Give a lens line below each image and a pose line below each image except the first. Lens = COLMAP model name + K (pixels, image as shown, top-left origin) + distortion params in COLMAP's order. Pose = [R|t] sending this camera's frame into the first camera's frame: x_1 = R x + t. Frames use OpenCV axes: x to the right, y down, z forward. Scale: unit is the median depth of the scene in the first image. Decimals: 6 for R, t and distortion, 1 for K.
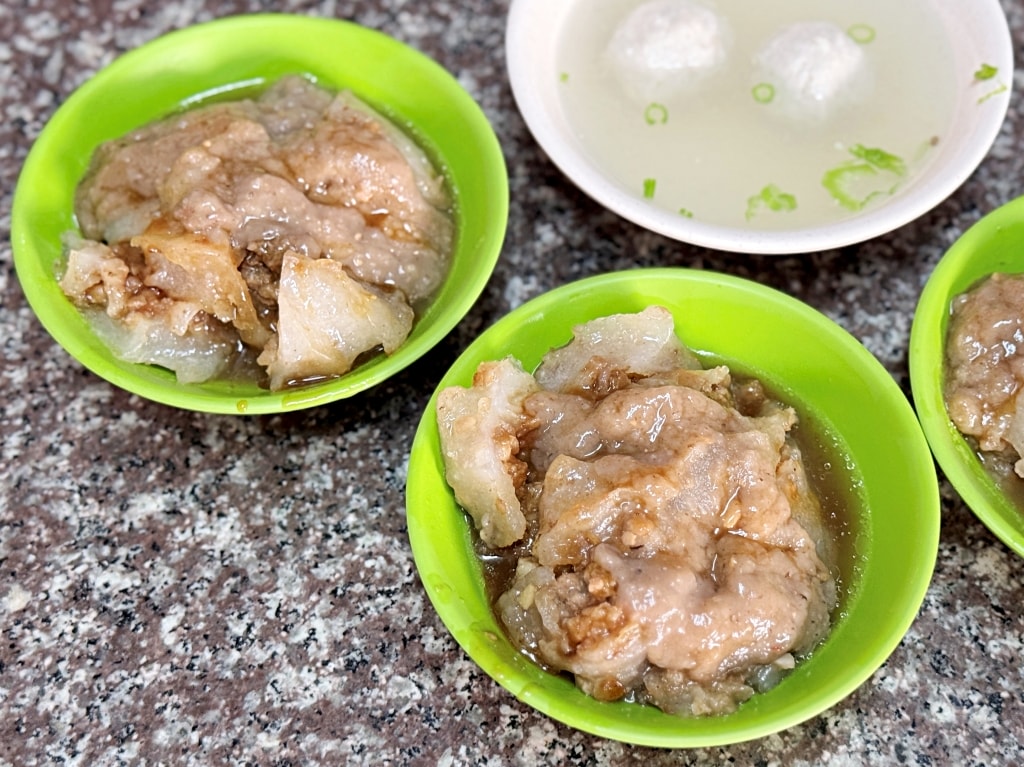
lens RADIAL K [[1491.3, 0, 512.0], [0, 1491.3, 383.5], [0, 0, 1]] dist [0.290473, -1.648299]
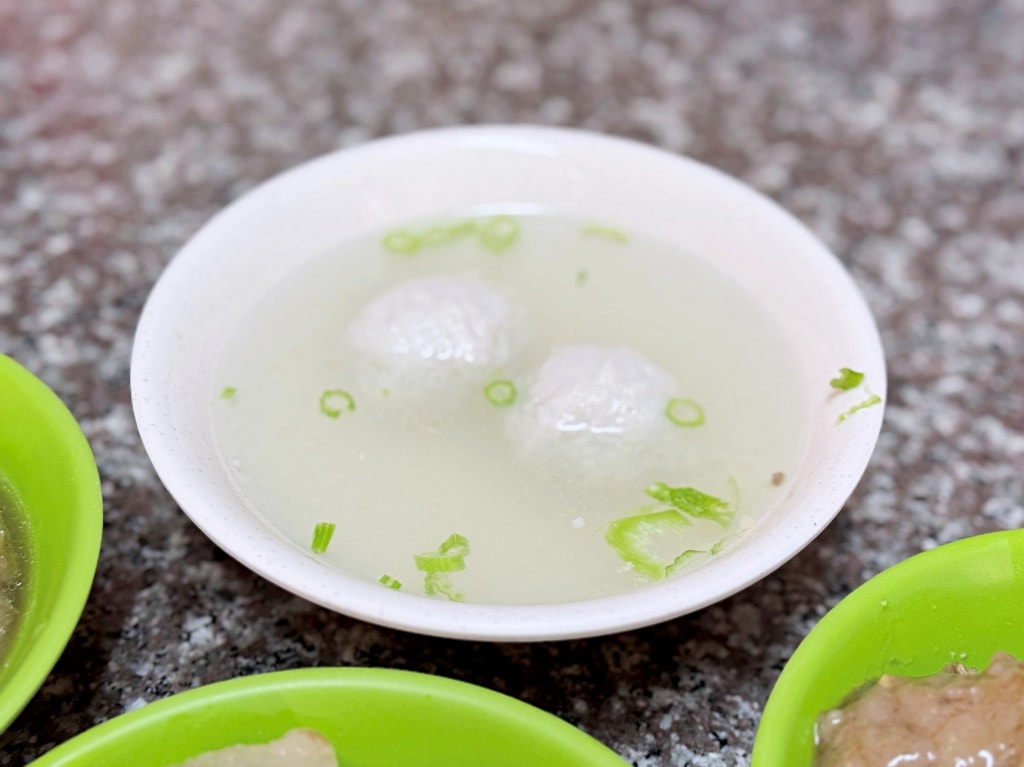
lens RADIAL K [[1491.3, 0, 512.0], [0, 1491.3, 383.5], [0, 0, 1]] dist [0.290473, -1.648299]
pose [[0.998173, 0.004424, 0.060254, 0.123810], [0.014491, 0.950671, -0.309862, 0.001720], [-0.058653, 0.310170, 0.948870, 0.366869]]
